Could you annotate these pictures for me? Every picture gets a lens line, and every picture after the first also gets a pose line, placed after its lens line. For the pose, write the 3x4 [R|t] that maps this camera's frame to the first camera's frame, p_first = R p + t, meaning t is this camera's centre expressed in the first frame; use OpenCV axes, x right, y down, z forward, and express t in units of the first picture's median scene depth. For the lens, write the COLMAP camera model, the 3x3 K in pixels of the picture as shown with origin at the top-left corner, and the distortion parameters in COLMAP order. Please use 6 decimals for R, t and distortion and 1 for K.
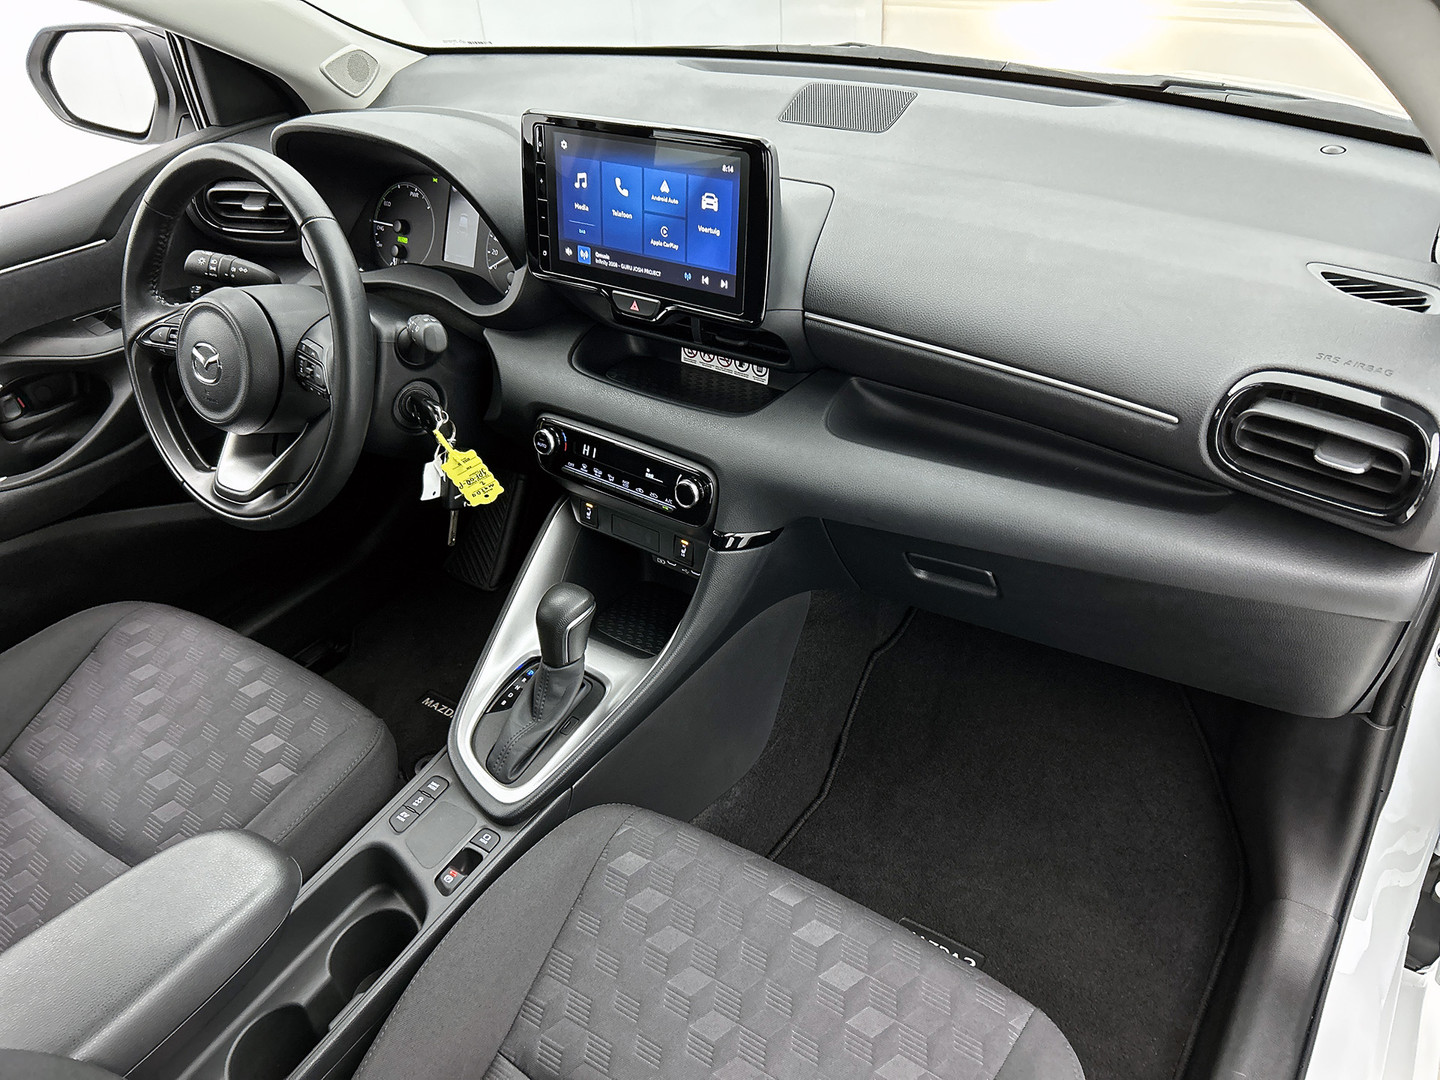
lens RADIAL K [[1061.6, 0, 724.6], [0, 1061.6, 556.9], [0, 0, 1]] dist [0.011168, -0.005356]
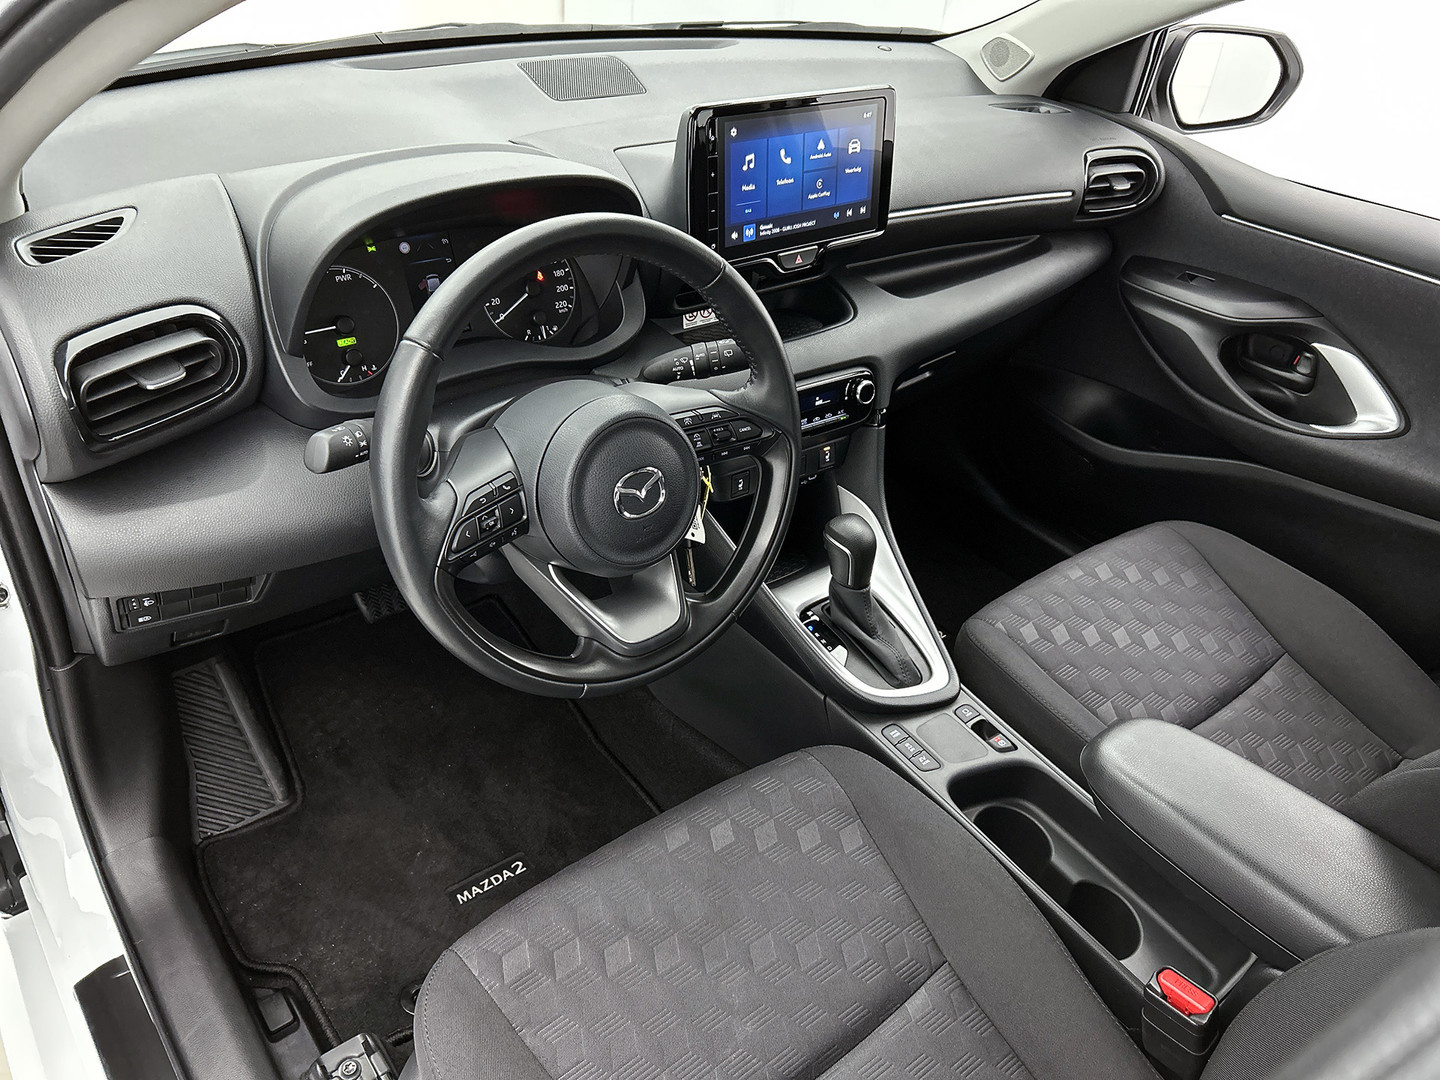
lens RADIAL K [[1098.6, 0, 719.8], [0, 1098.6, 547.6], [0, 0, 1]] dist [0.041744, -0.056592]
pose [[0.298782, -0.493850, 0.816604, -1.192933], [0.470842, 0.820576, 0.323979, -0.397553], [-0.830083, 0.287692, 0.477699, 0.595336]]
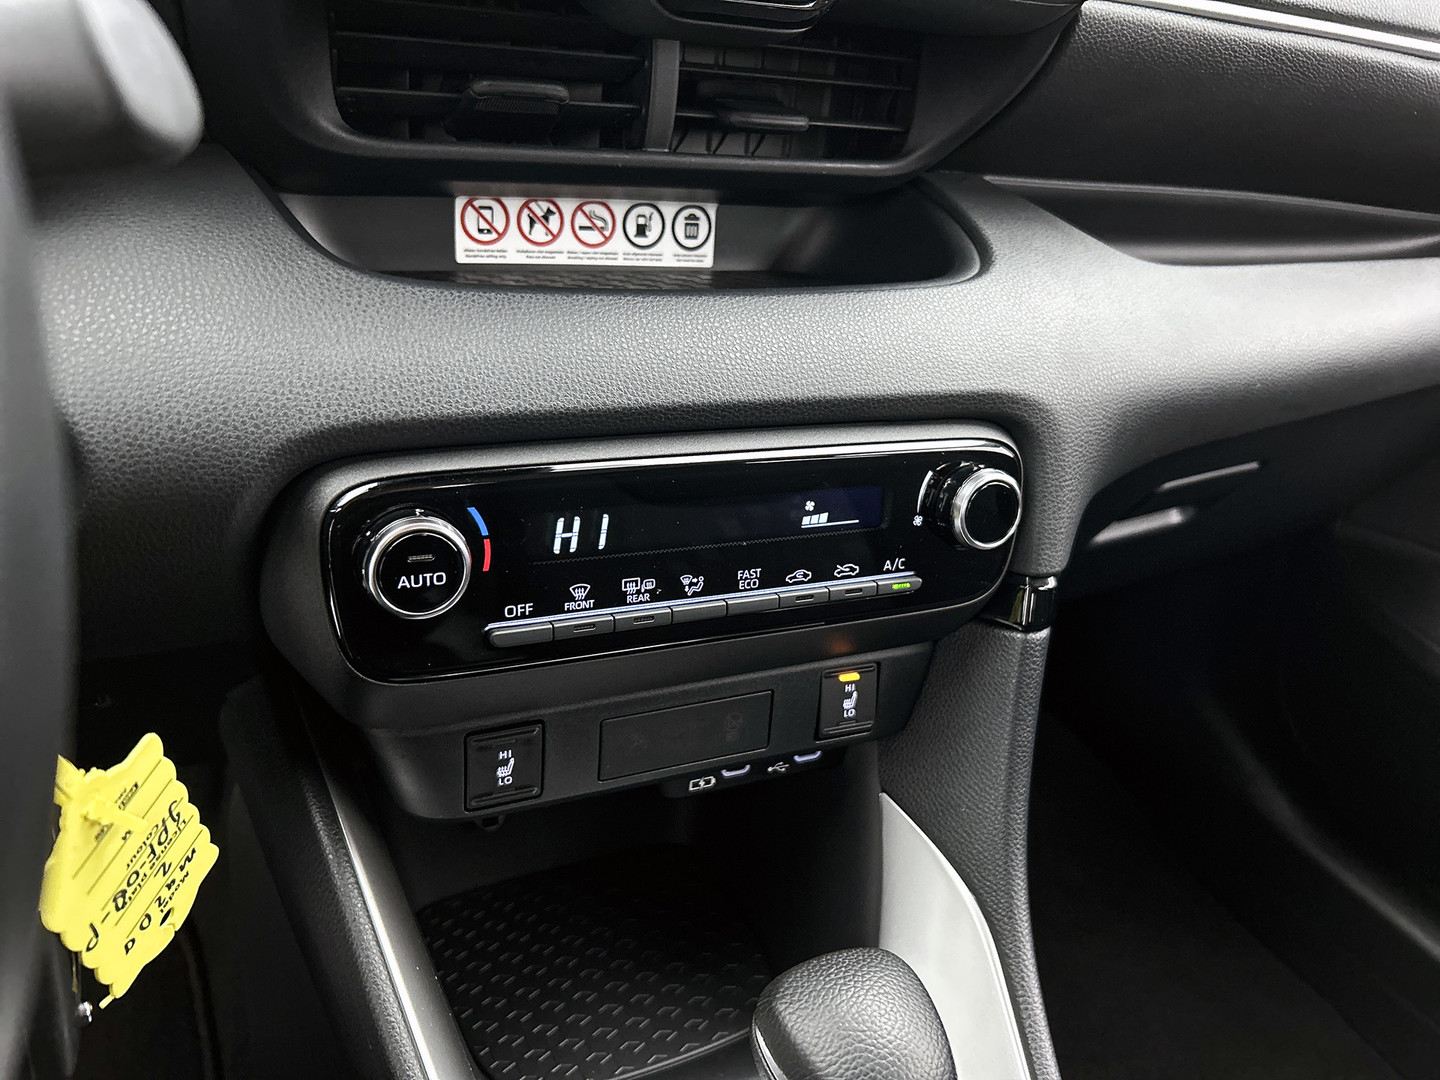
lens RADIAL K [[1117.0, 0, 720.0], [0, 1117.0, 540.0], [0, 0, 1]] dist [0.081134, -0.226882]
pose [[0.475178, -0.315071, 0.821545, -0.387943], [0.389826, 0.912440, 0.124456, -0.131148], [-0.788823, 0.261121, 0.556394, 0.868953]]
